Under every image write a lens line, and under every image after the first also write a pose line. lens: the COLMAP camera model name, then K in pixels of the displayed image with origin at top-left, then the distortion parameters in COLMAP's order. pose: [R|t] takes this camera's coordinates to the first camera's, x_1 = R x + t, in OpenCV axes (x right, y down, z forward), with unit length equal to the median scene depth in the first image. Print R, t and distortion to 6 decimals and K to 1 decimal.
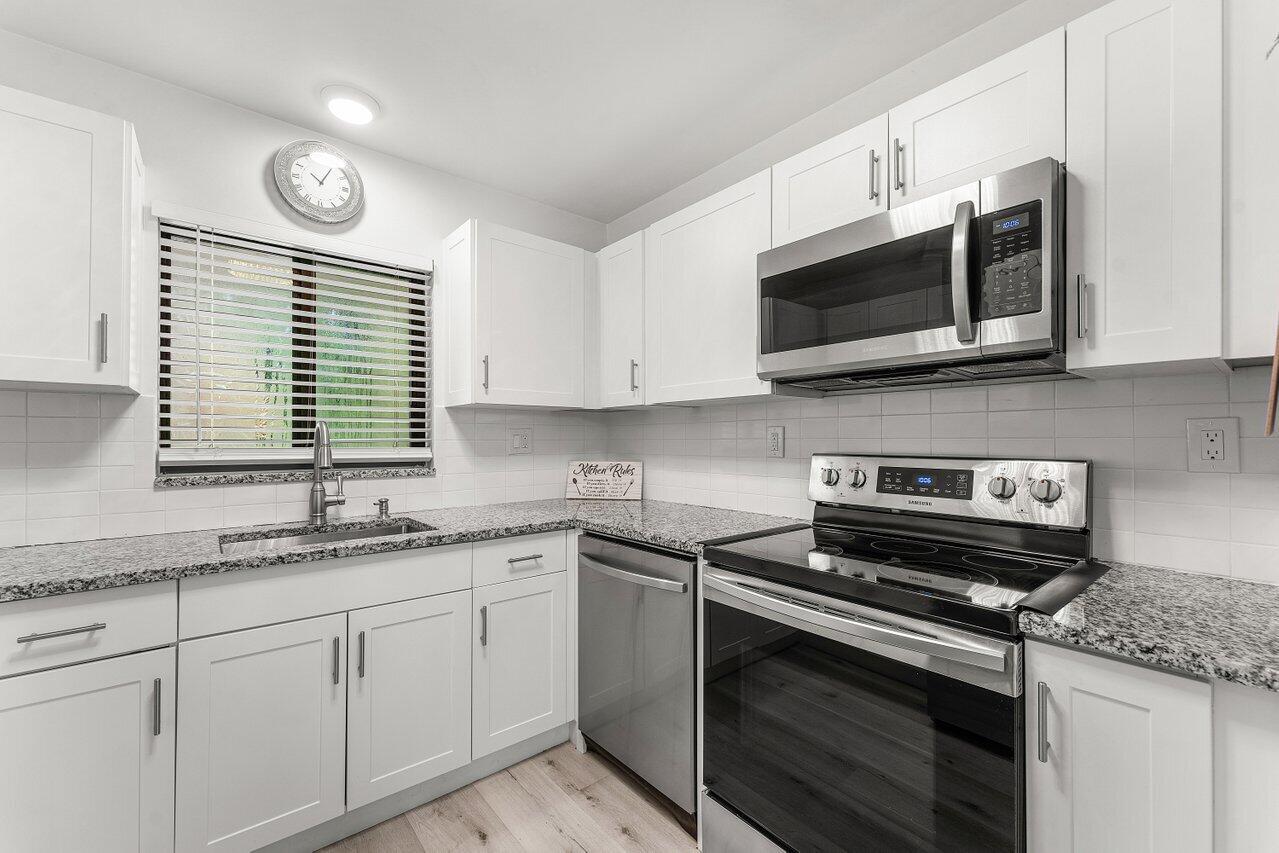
lens RADIAL K [[532.2, 0, 642.4], [0, 532.2, 438.5], [0, 0, 1]] dist [-0.001948, -0.000100]
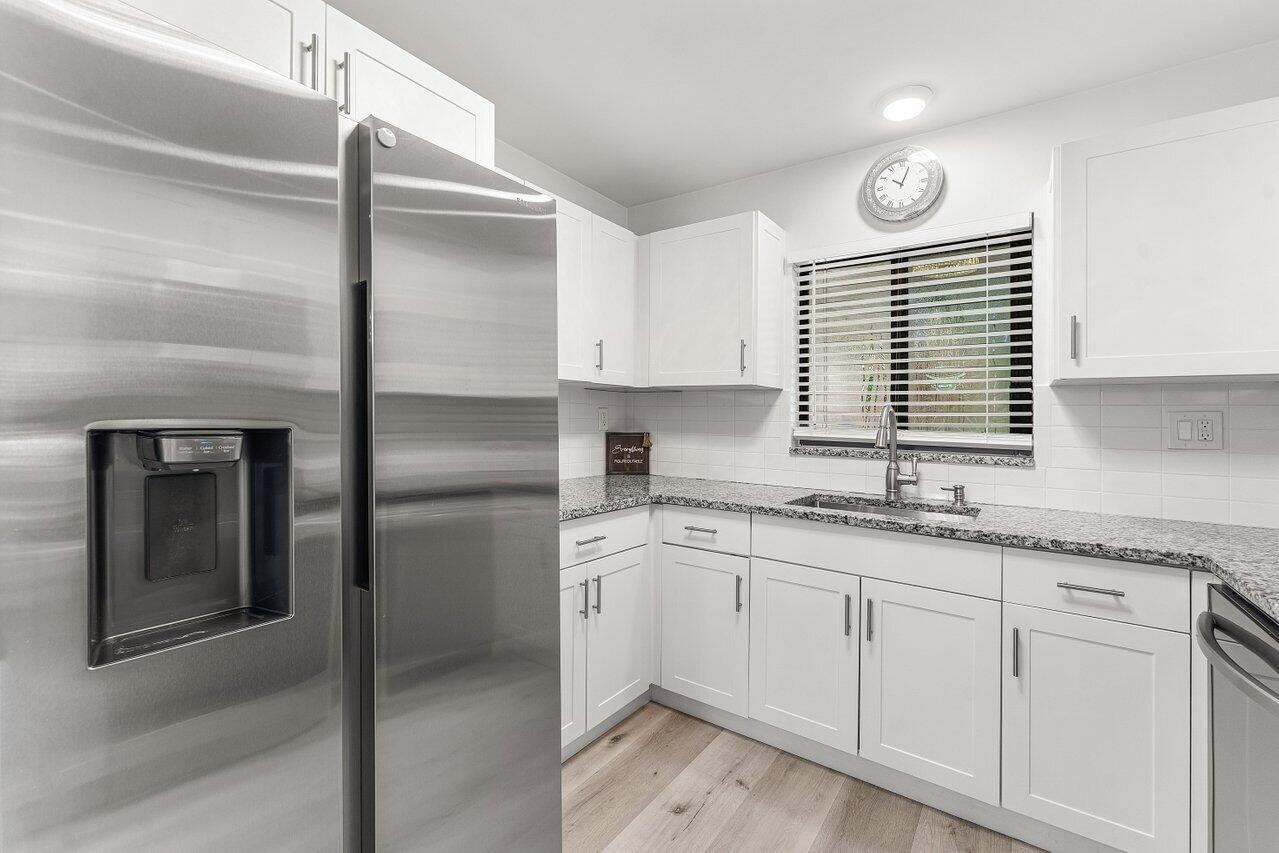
lens RADIAL K [[538.7, 0, 629.5], [0, 538.7, 422.5], [0, 0, 1]] dist [0.001612, 0.000086]
pose [[0.240185, 0.014648, -0.970617, 0.339184], [-0.016254, 0.999807, 0.011067, -0.000869], [0.970591, 0.013118, 0.240377, 0.204813]]
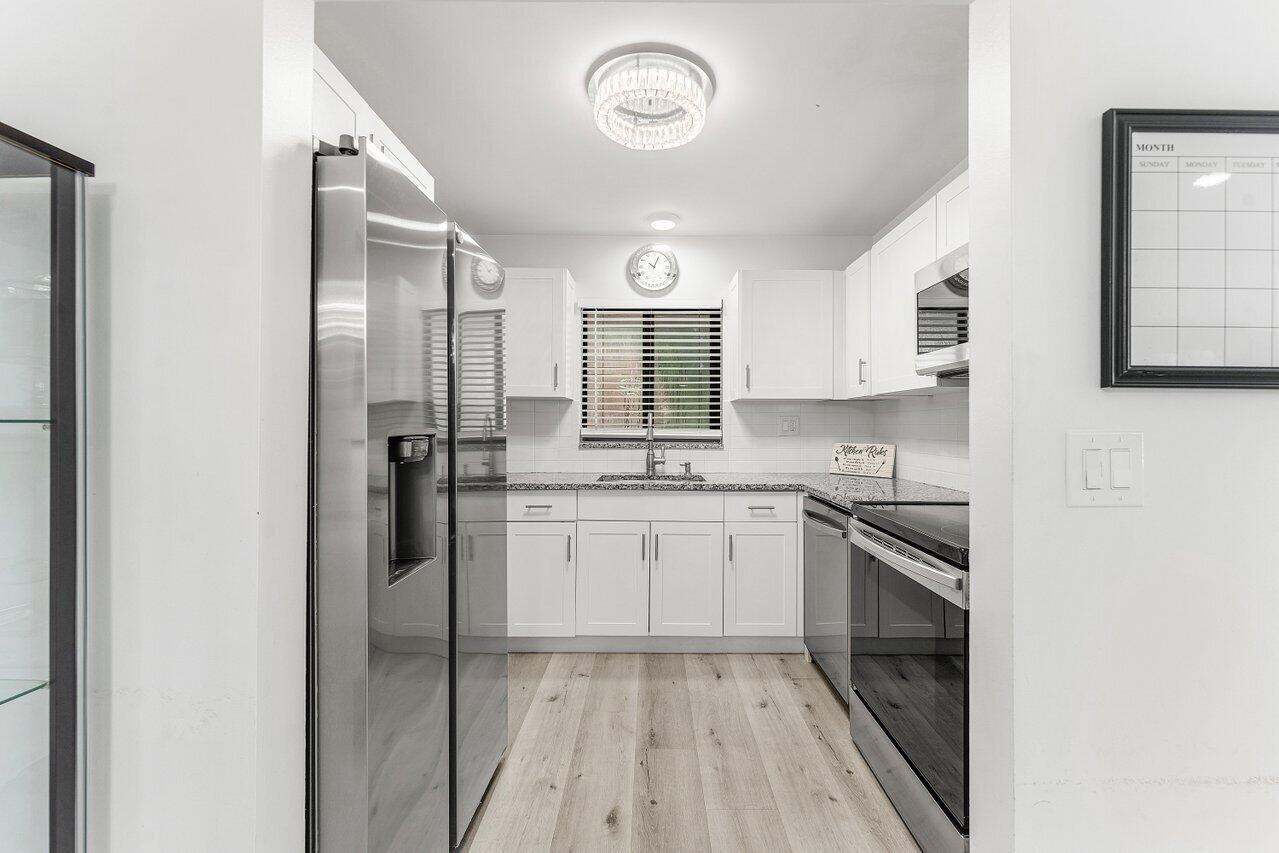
lens RADIAL K [[532.2, 0, 642.4], [0, 532.2, 438.5], [0, 0, 1]] dist [-0.001948, -0.000100]
pose [[0.755750, 0.022479, -0.654474, 0.461812], [-0.003730, 0.999542, 0.030025, -0.001641], [0.654849, -0.020250, 0.755488, -0.275388]]
